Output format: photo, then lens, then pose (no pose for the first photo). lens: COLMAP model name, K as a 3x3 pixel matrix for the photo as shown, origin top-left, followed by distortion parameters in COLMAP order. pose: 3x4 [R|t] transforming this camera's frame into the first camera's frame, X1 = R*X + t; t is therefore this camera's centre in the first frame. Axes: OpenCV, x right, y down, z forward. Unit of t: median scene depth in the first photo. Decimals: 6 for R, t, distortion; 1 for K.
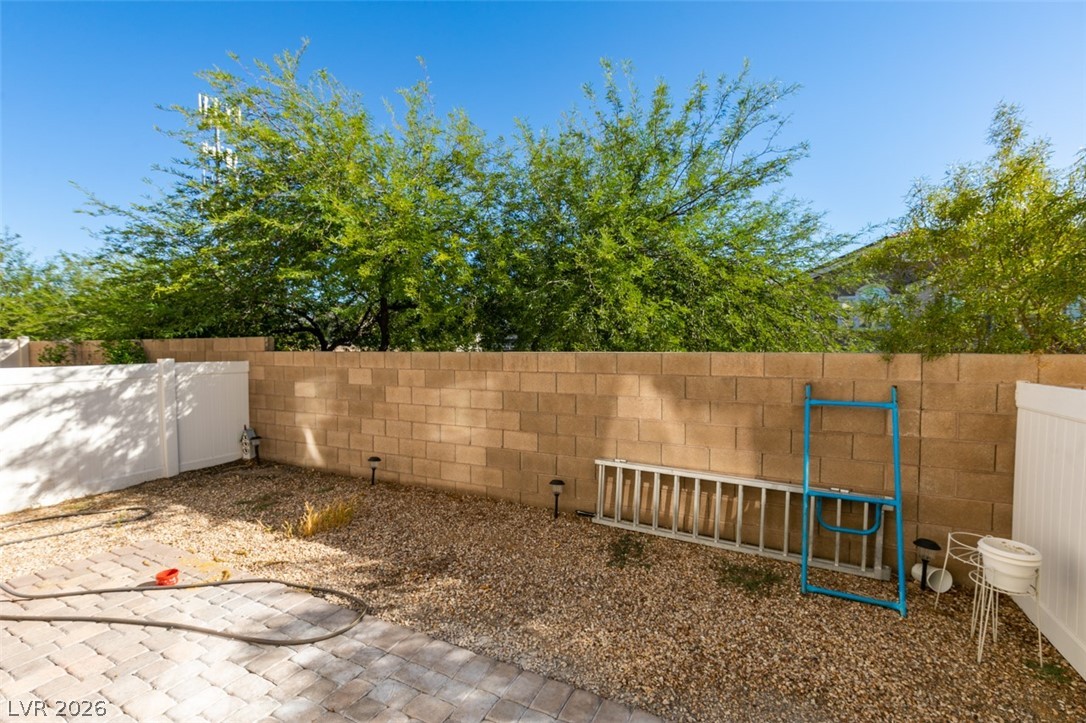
lens RADIAL K [[483.1, 0, 540.5], [0, 483.1, 360.3], [0, 0, 1]] dist [0.001764, -0.000648]
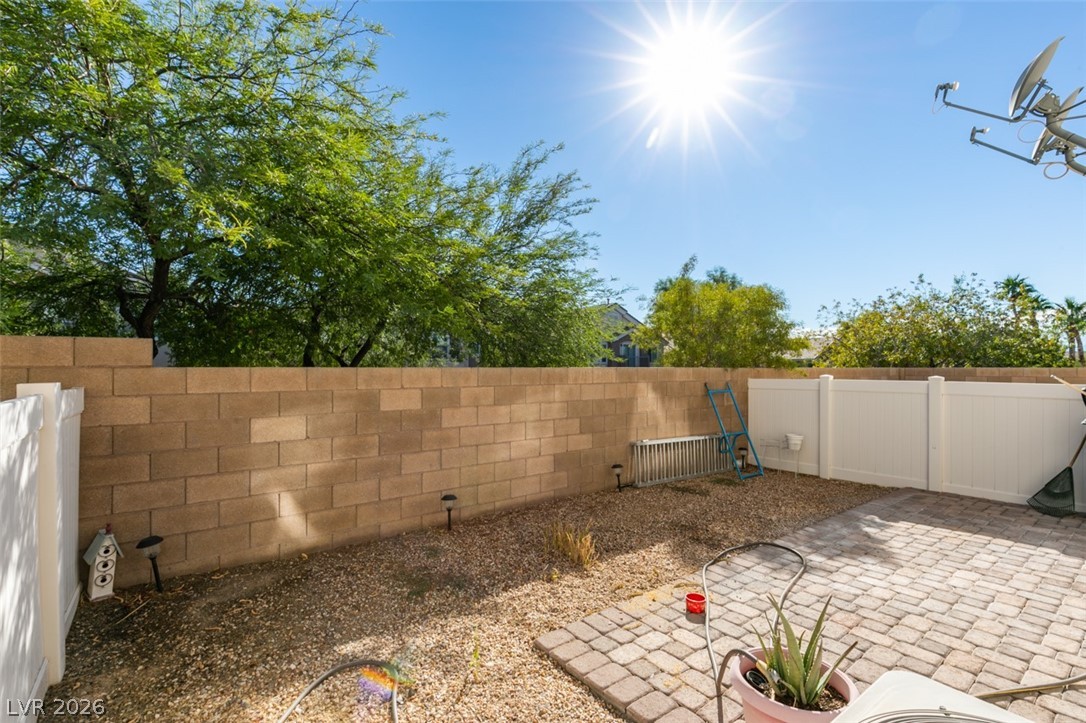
lens RADIAL K [[491.5, 0, 541.9], [0, 491.5, 368.8], [0, 0, 1]] dist [0.001379, 0.000022]
pose [[0.433738, -0.000330, 0.901039, -1.125180], [0.021538, 0.999718, -0.010002, -0.003192], [-0.900781, 0.023744, 0.433623, 0.535567]]
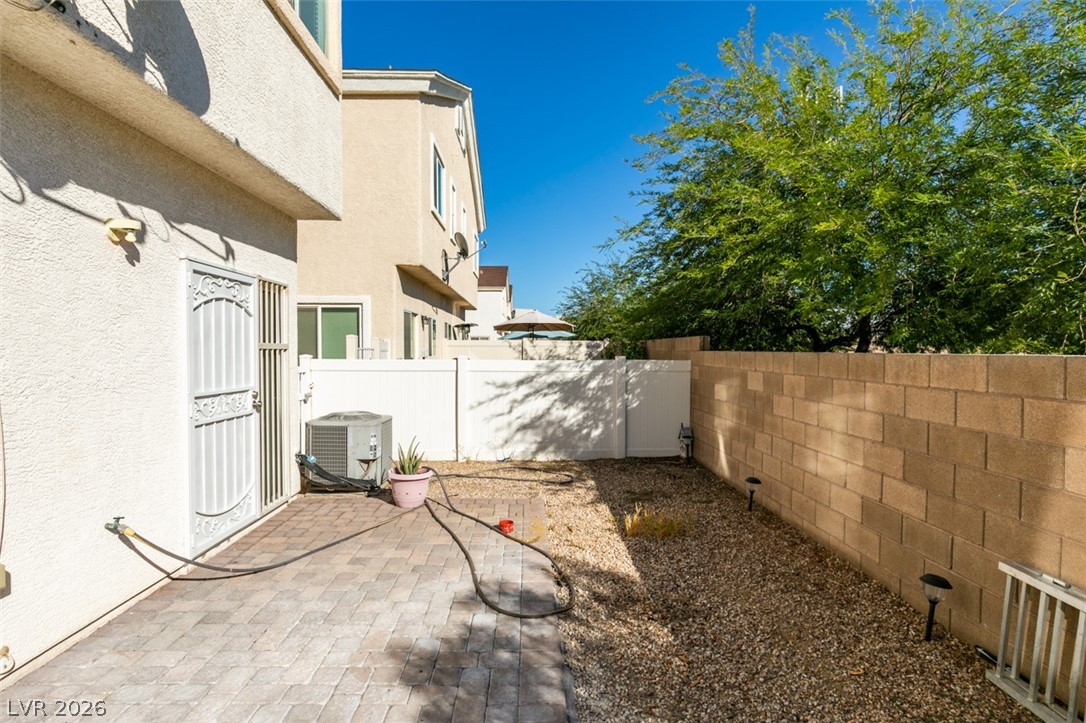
lens RADIAL K [[548.1, 0, 546.0], [0, 548.1, 363.6], [0, 0, 1]] dist [0.000311, 0.000097]
pose [[0.485647, 0.028483, -0.873691, 0.332450], [-0.029056, 0.999443, 0.016432, -0.002525], [0.873672, 0.017406, 0.486204, 0.243941]]
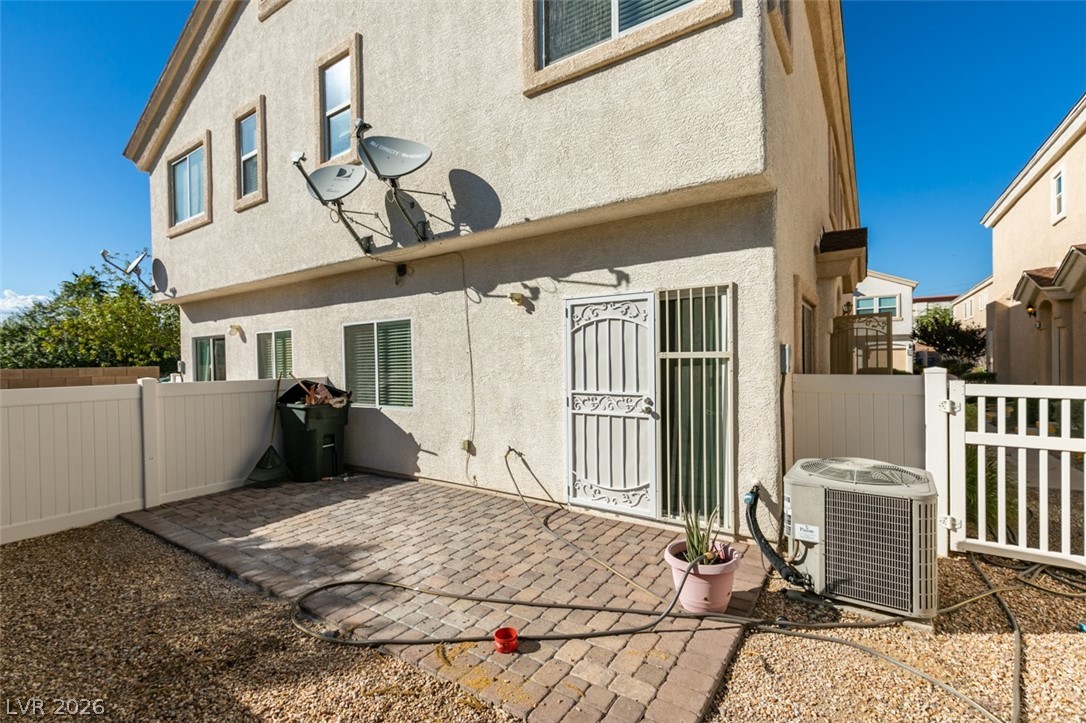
lens RADIAL K [[489.5, 0, 541.8], [0, 489.5, 364.6], [0, 0, 1]] dist [0.003156, 0.000110]
pose [[-0.990767, 0.017528, 0.134440, -0.603718], [0.022869, 0.999005, 0.038286, -0.024730], [-0.133636, 0.041007, -0.990182, 1.132091]]
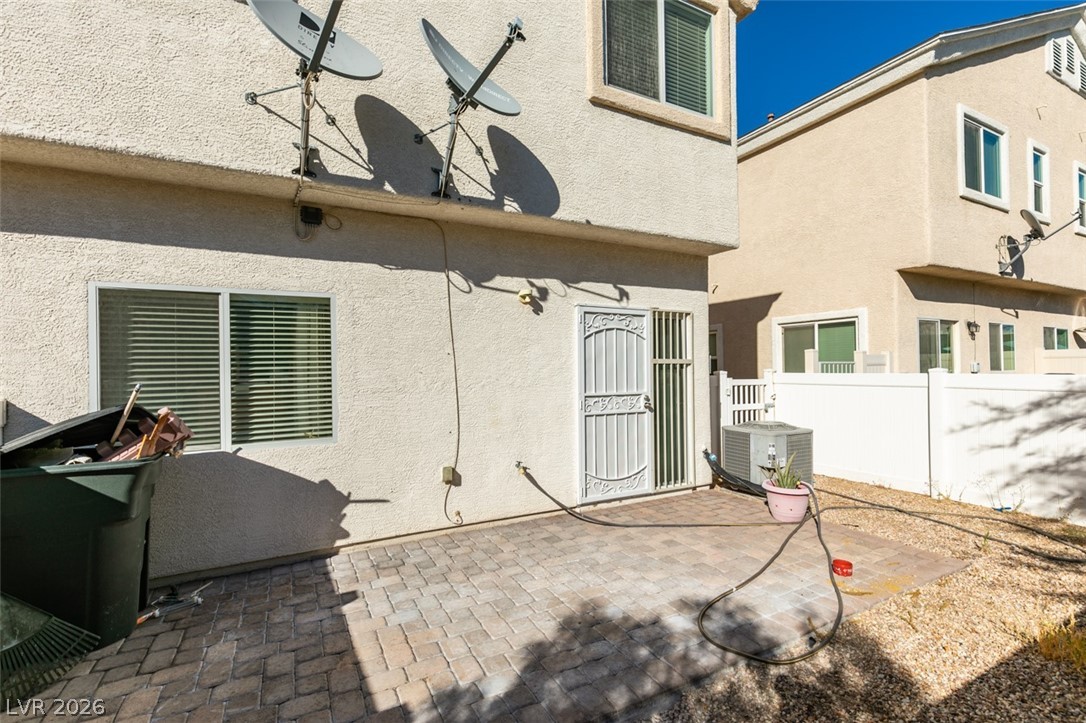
lens RADIAL K [[489.5, 0, 541.8], [0, 489.5, 364.6], [0, 0, 1]] dist [0.003156, 0.000110]
pose [[-0.572786, 0.002273, -0.819701, 0.320507], [-0.009148, 0.999916, 0.009166, -0.003694], [0.819654, 0.012749, -0.572718, 0.680962]]
